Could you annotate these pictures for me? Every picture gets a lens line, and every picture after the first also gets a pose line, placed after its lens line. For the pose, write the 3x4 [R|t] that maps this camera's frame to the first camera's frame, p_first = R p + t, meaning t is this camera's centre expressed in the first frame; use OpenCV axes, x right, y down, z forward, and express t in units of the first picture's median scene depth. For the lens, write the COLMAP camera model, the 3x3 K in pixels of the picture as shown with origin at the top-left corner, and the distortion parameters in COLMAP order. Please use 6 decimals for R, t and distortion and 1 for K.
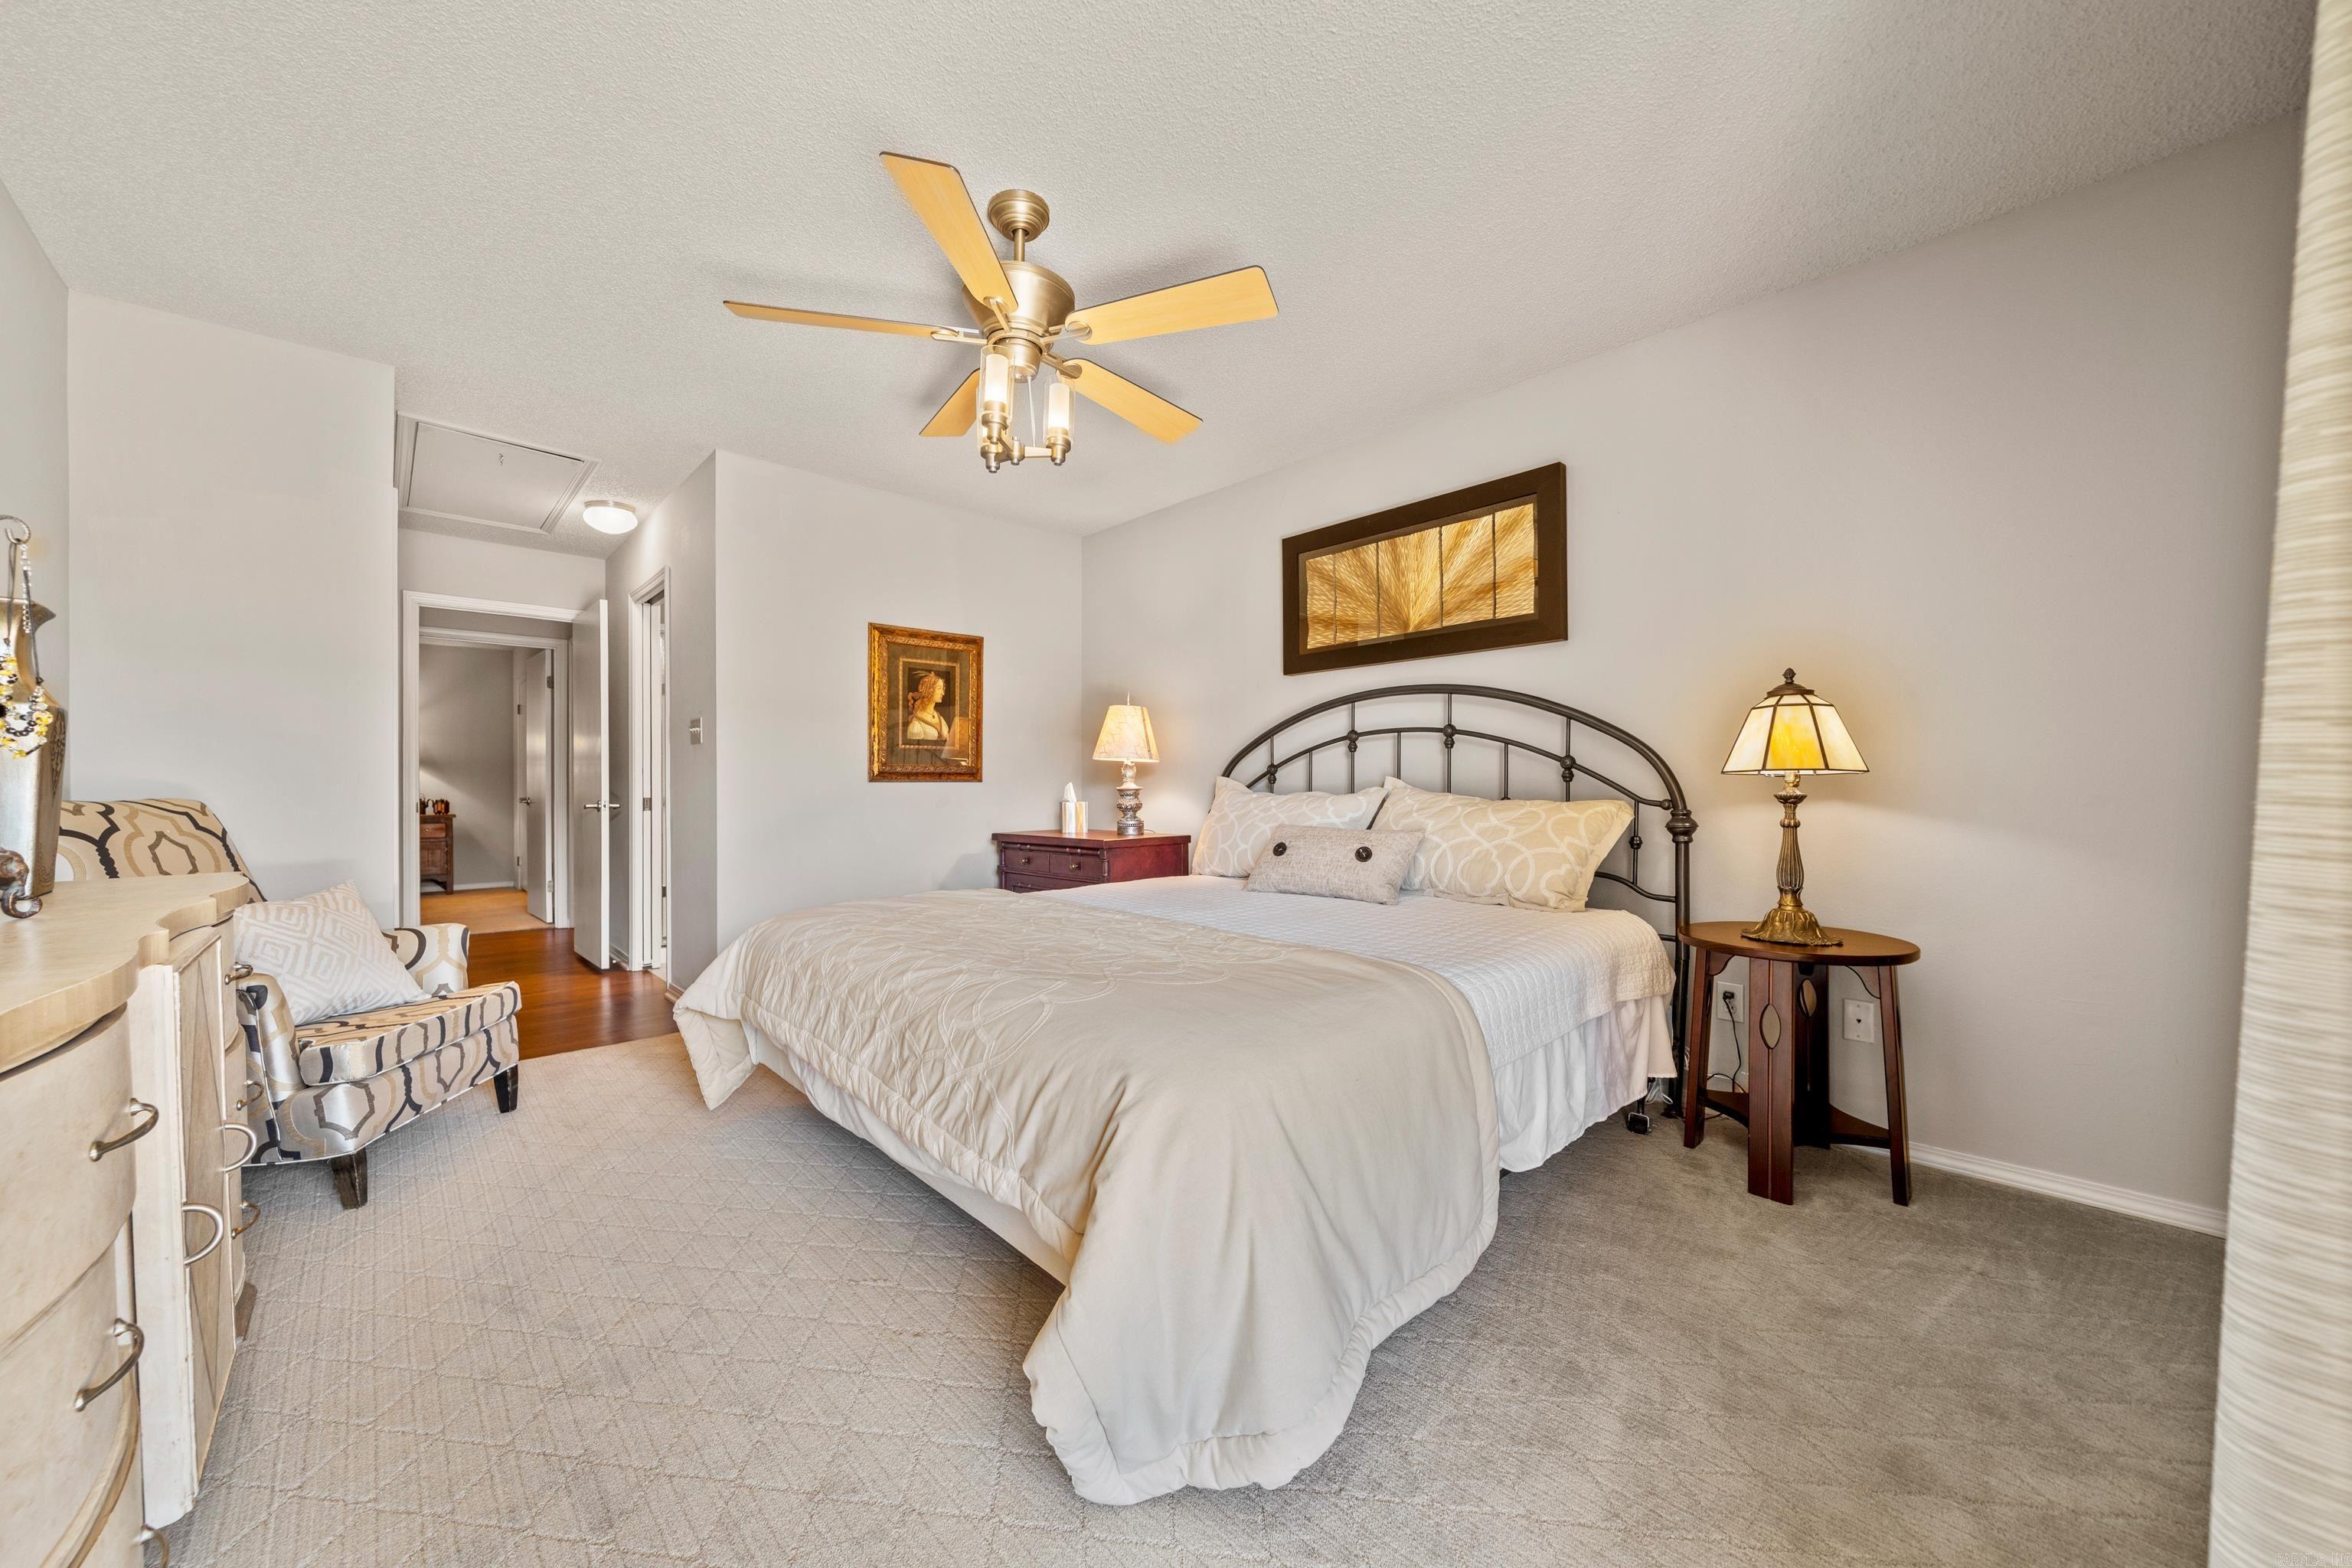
lens RADIAL K [[870.7, 0, 1171.0], [0, 870.7, 794.2], [0, 0, 1]] dist [-0.002455, -0.000401]
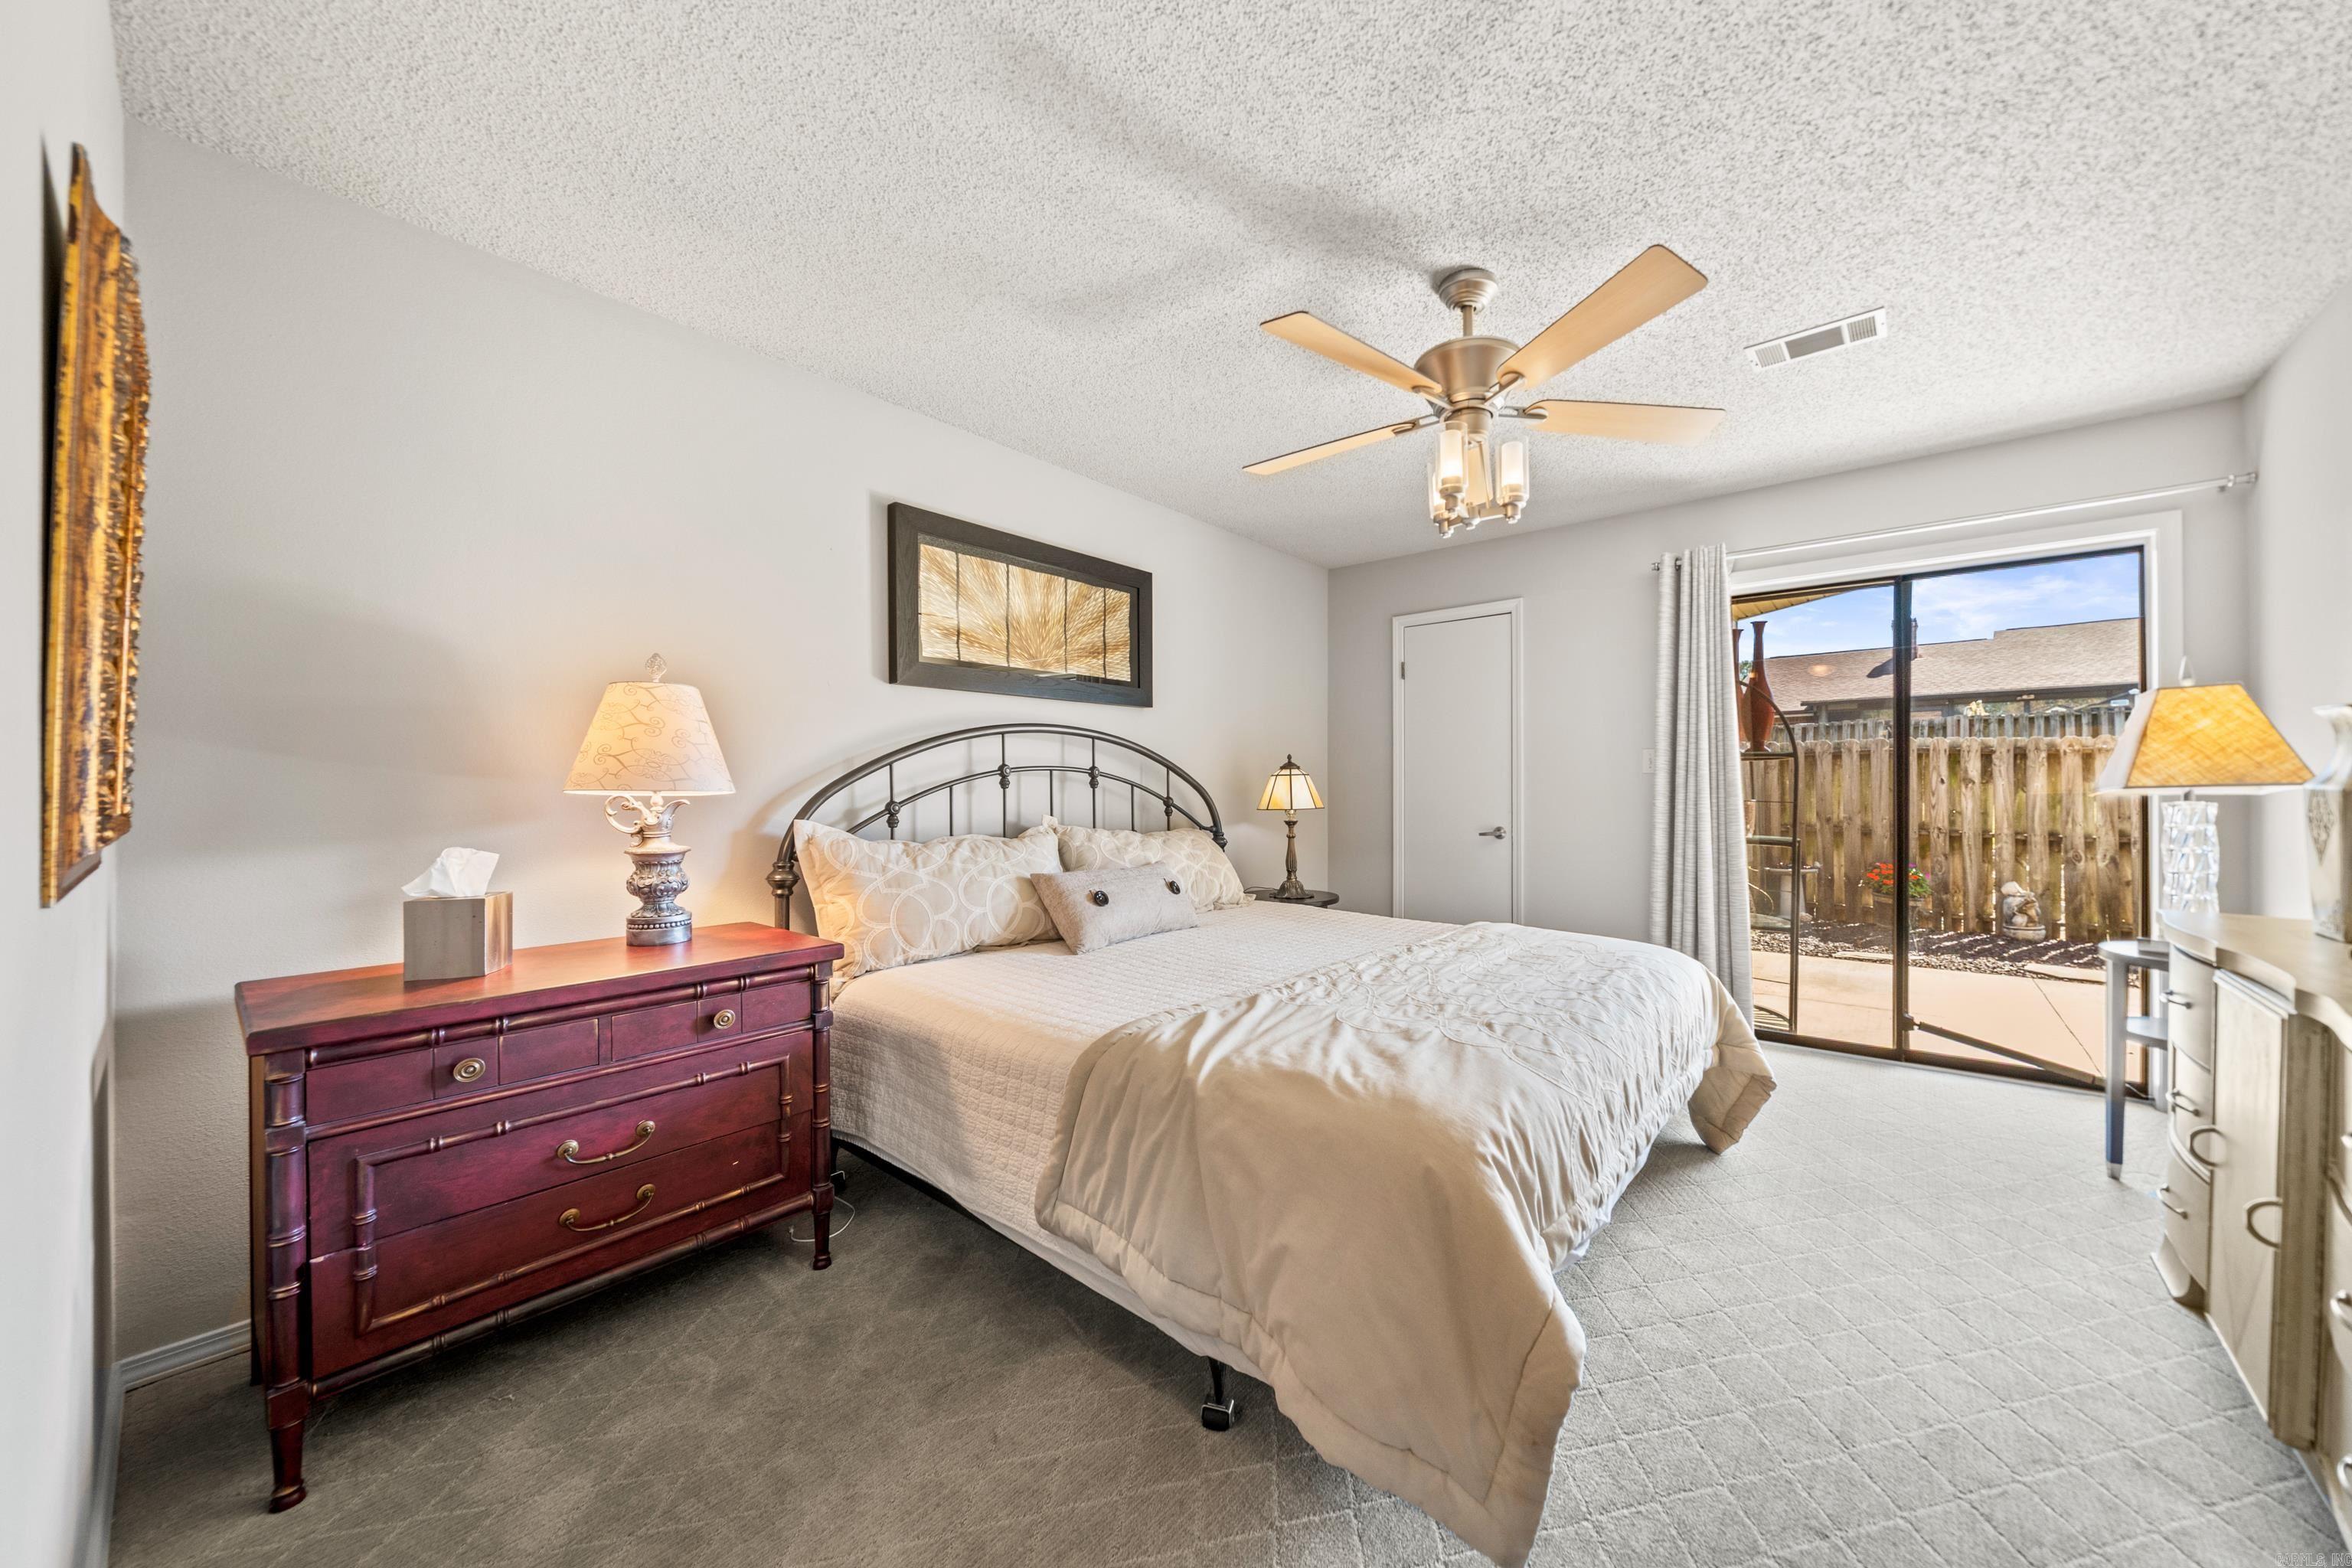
lens RADIAL K [[821.1, 0, 1275.4], [0, 821.1, 785.1], [0, 0, 1]] dist [-0.001893, 0.000055]
pose [[-0.168820, 0.002245, 0.985644, -0.749732], [0.005416, 0.999984, -0.001350, -0.053864], [-0.985632, 0.005111, -0.168829, 0.951873]]
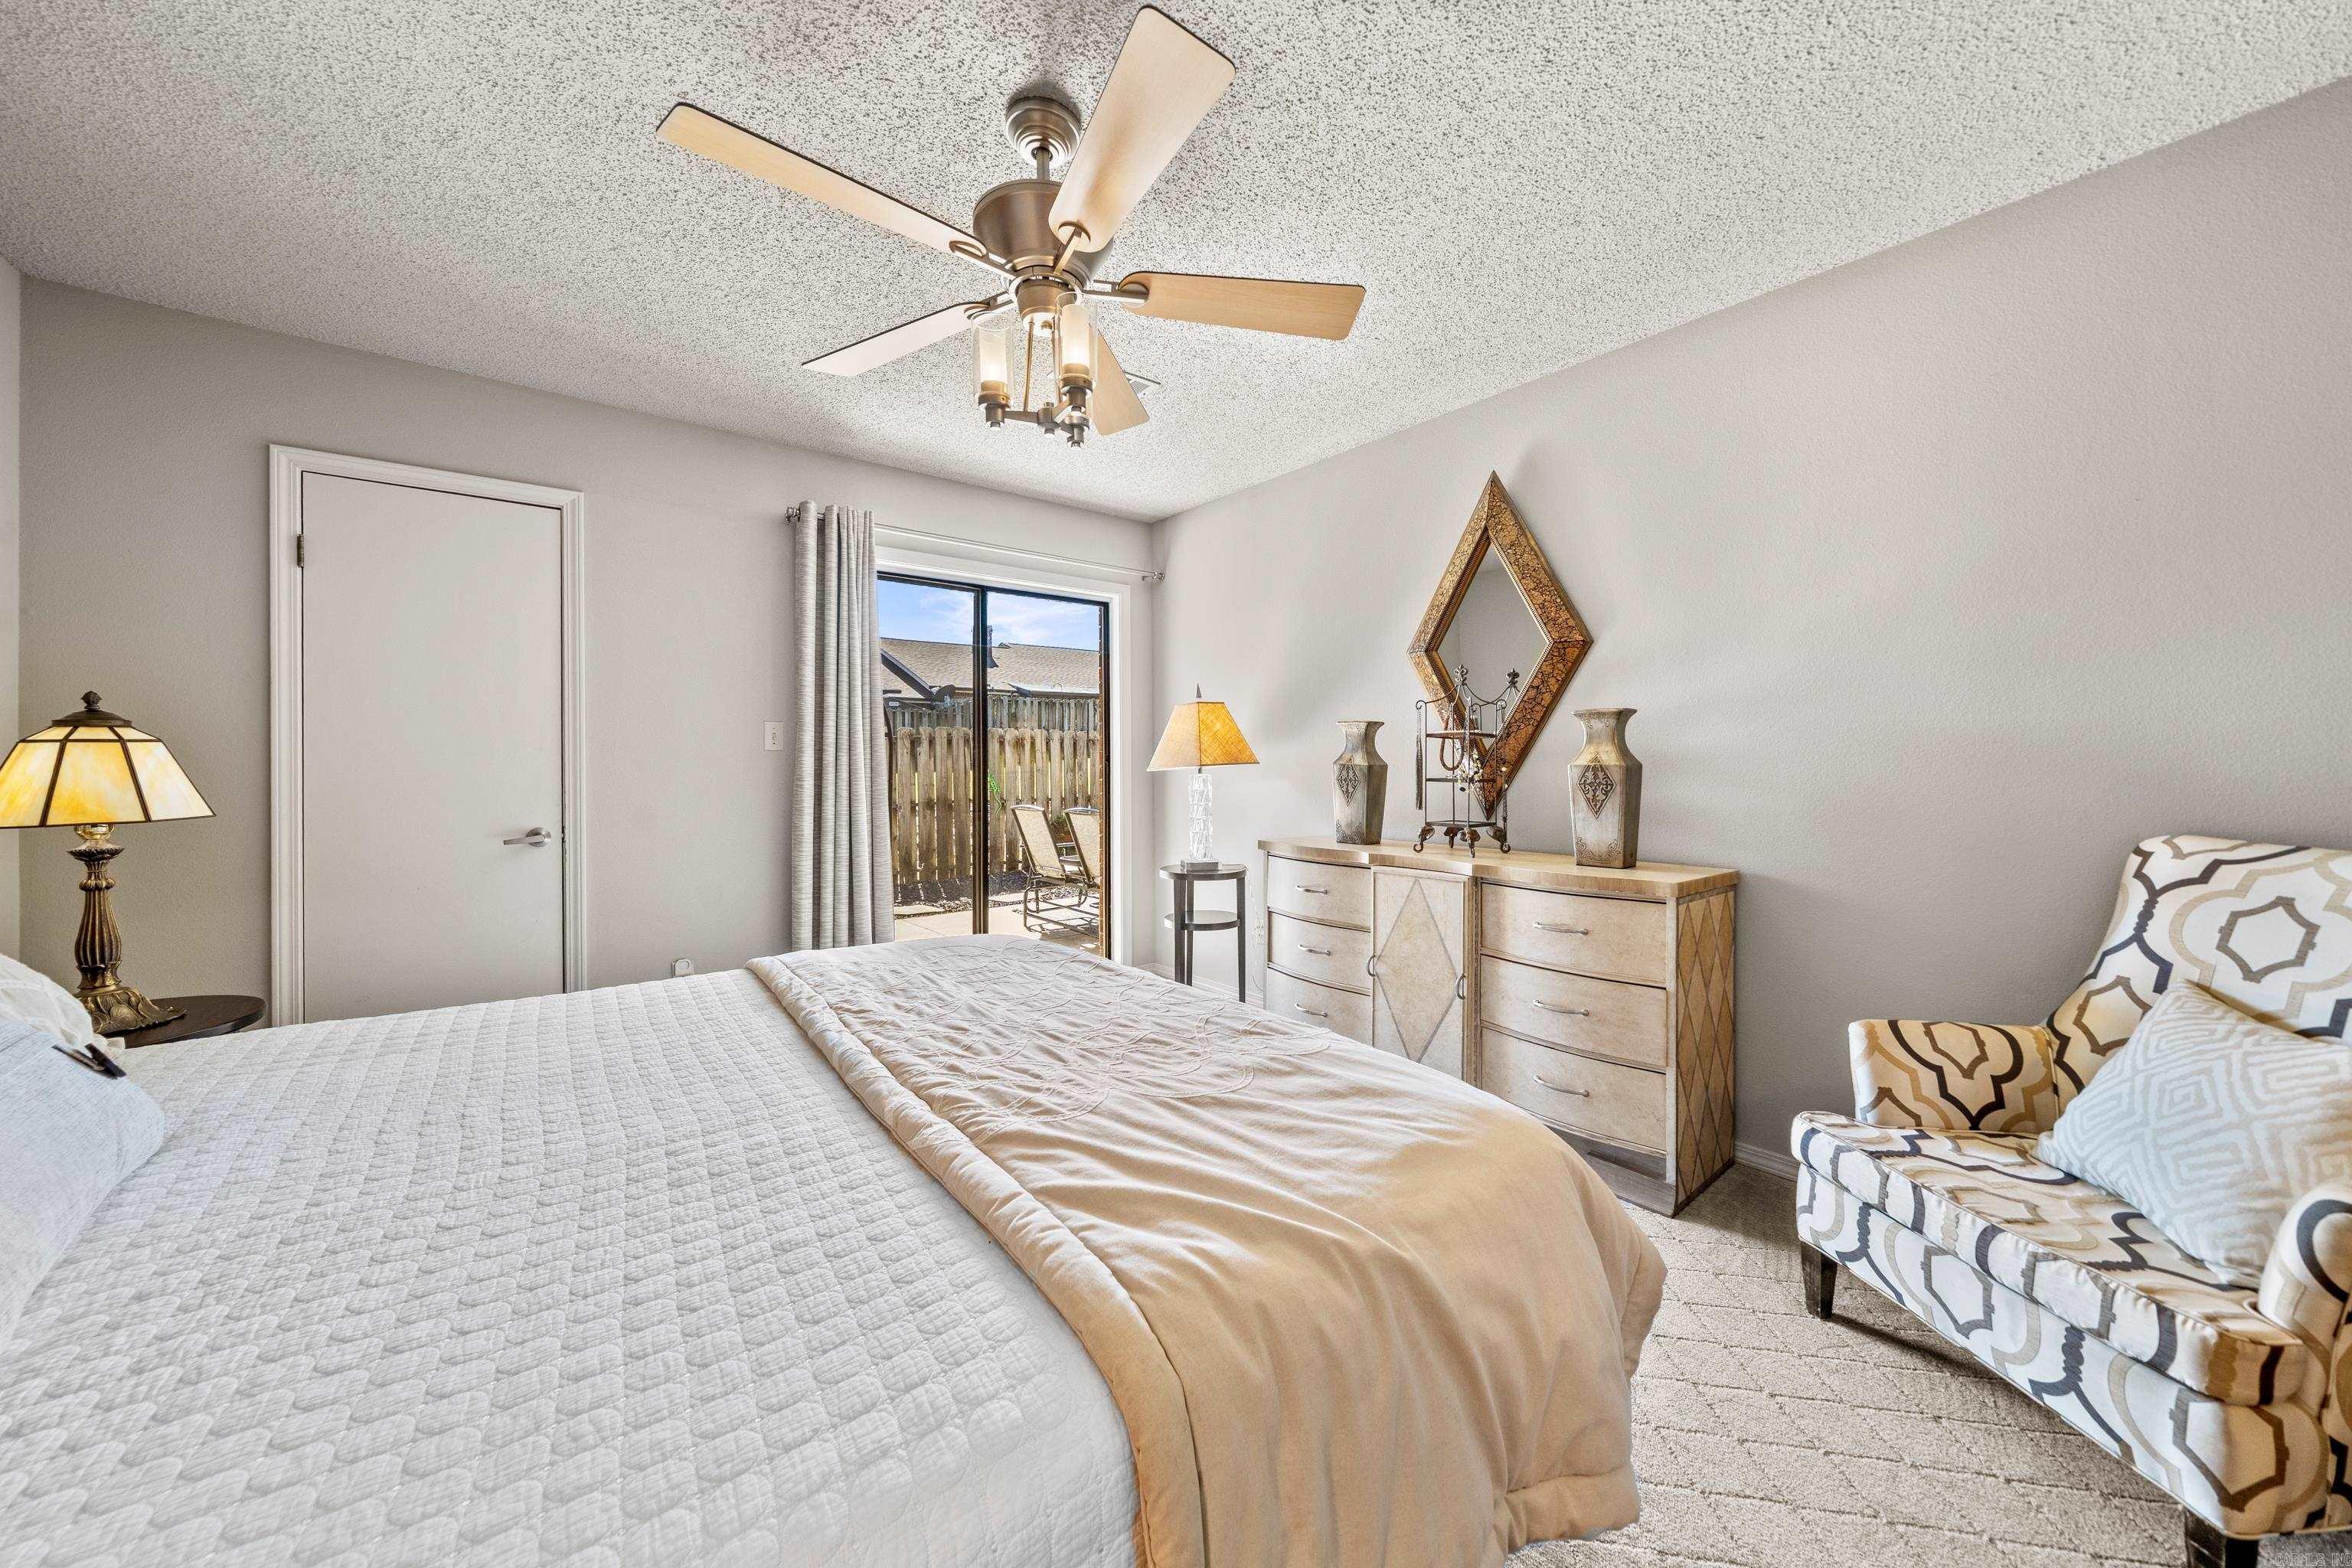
lens RADIAL K [[821.1, 0, 1198.4], [0, 821.1, 762.0], [0, 0, 1]] dist [-0.001893, 0.000055]
pose [[-0.997248, 0.007031, 0.073808, -0.255565], [0.007200, 0.999972, 0.002025, -0.053646], [-0.073791, 0.002551, -0.997270, 1.195339]]
